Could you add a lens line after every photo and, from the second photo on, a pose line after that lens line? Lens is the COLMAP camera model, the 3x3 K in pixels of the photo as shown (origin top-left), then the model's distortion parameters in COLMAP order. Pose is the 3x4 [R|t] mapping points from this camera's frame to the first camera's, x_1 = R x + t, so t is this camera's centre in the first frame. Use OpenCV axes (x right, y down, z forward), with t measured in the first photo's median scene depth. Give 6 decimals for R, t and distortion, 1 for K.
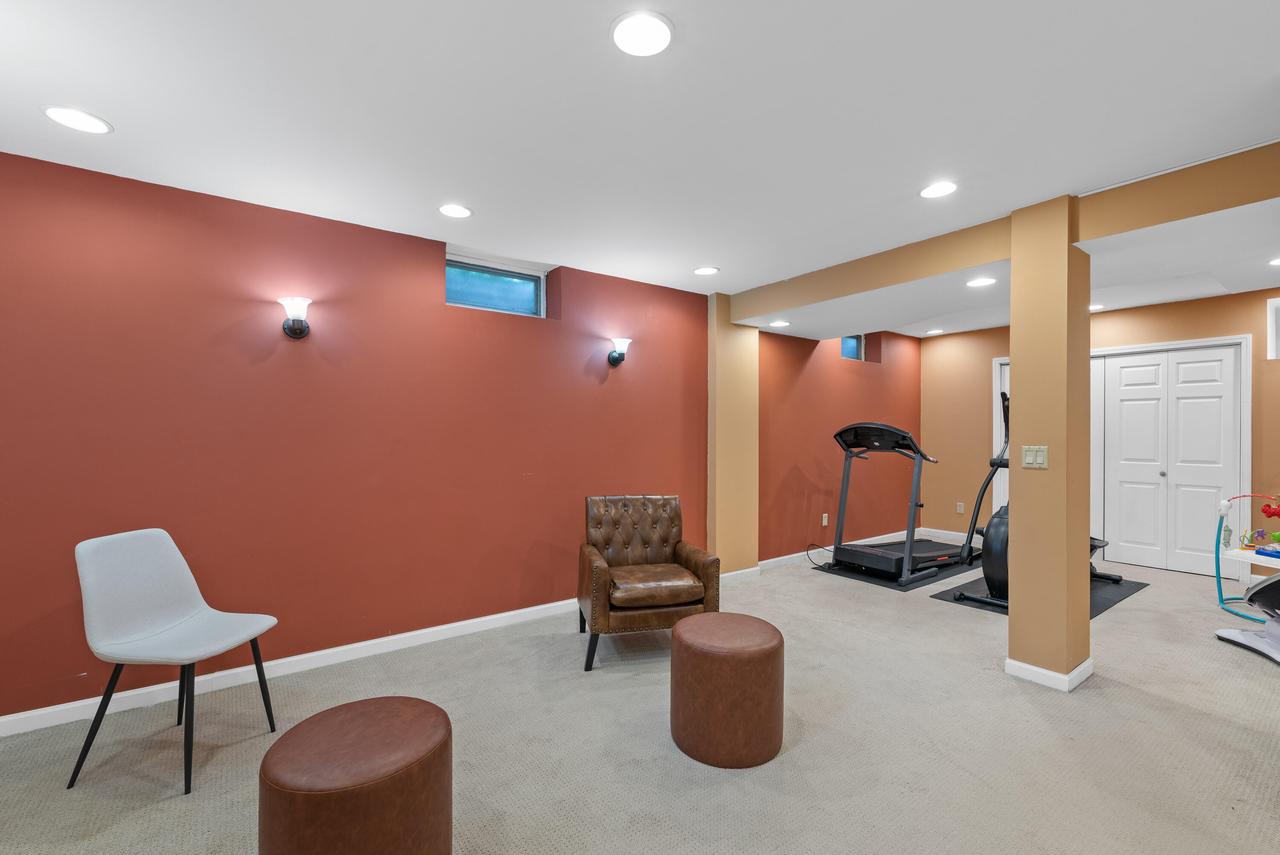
lens RADIAL K [[553.3, 0, 641.9], [0, 553.3, 435.1], [0, 0, 1]] dist [0.001199, -0.000394]
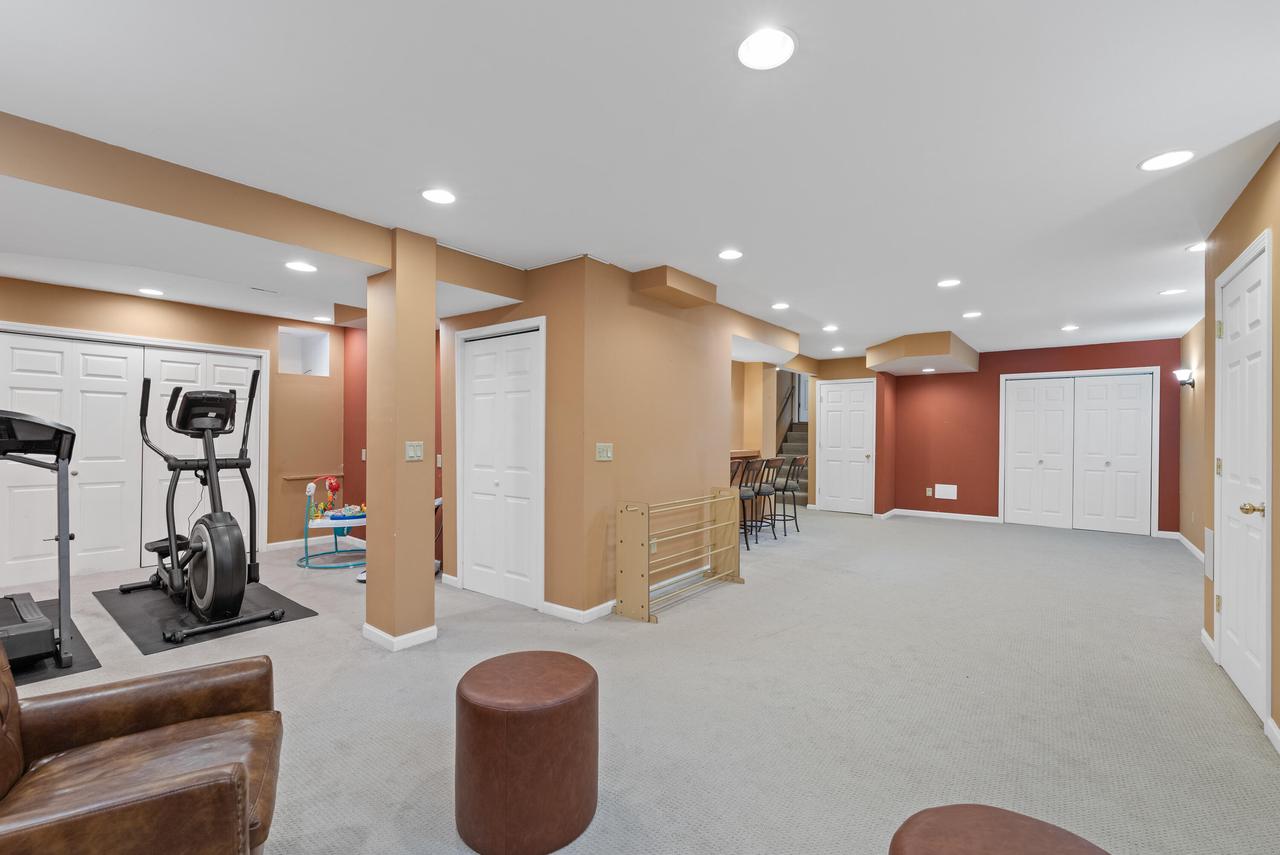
lens RADIAL K [[553.3, 0, 652.6], [0, 553.3, 434.5], [0, 0, 1]] dist [0.001199, -0.000394]
pose [[-0.285050, -0.004147, 0.958504, -0.507356], [-0.004126, 0.999987, 0.003099, -0.000916], [-0.958504, -0.003071, -0.285063, 0.801247]]
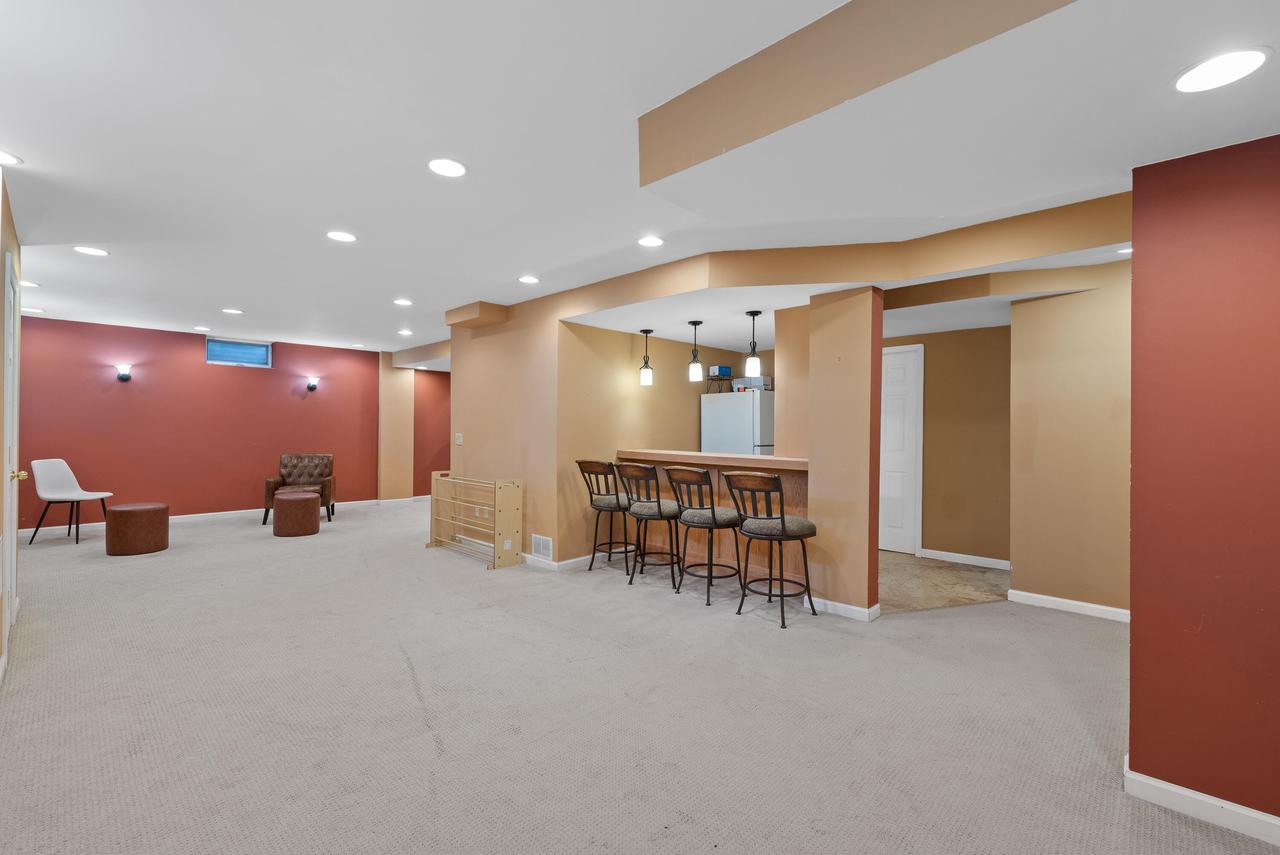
lens RADIAL K [[553.3, 0, 649.9], [0, 553.3, 421.6], [0, 0, 1]] dist [0.001199, -0.000394]
pose [[0.984927, 0.007592, 0.172805, 0.866106], [-0.005716, 0.999919, -0.011356, 0.000997], [-0.172877, 0.010197, 0.984891, -1.256412]]
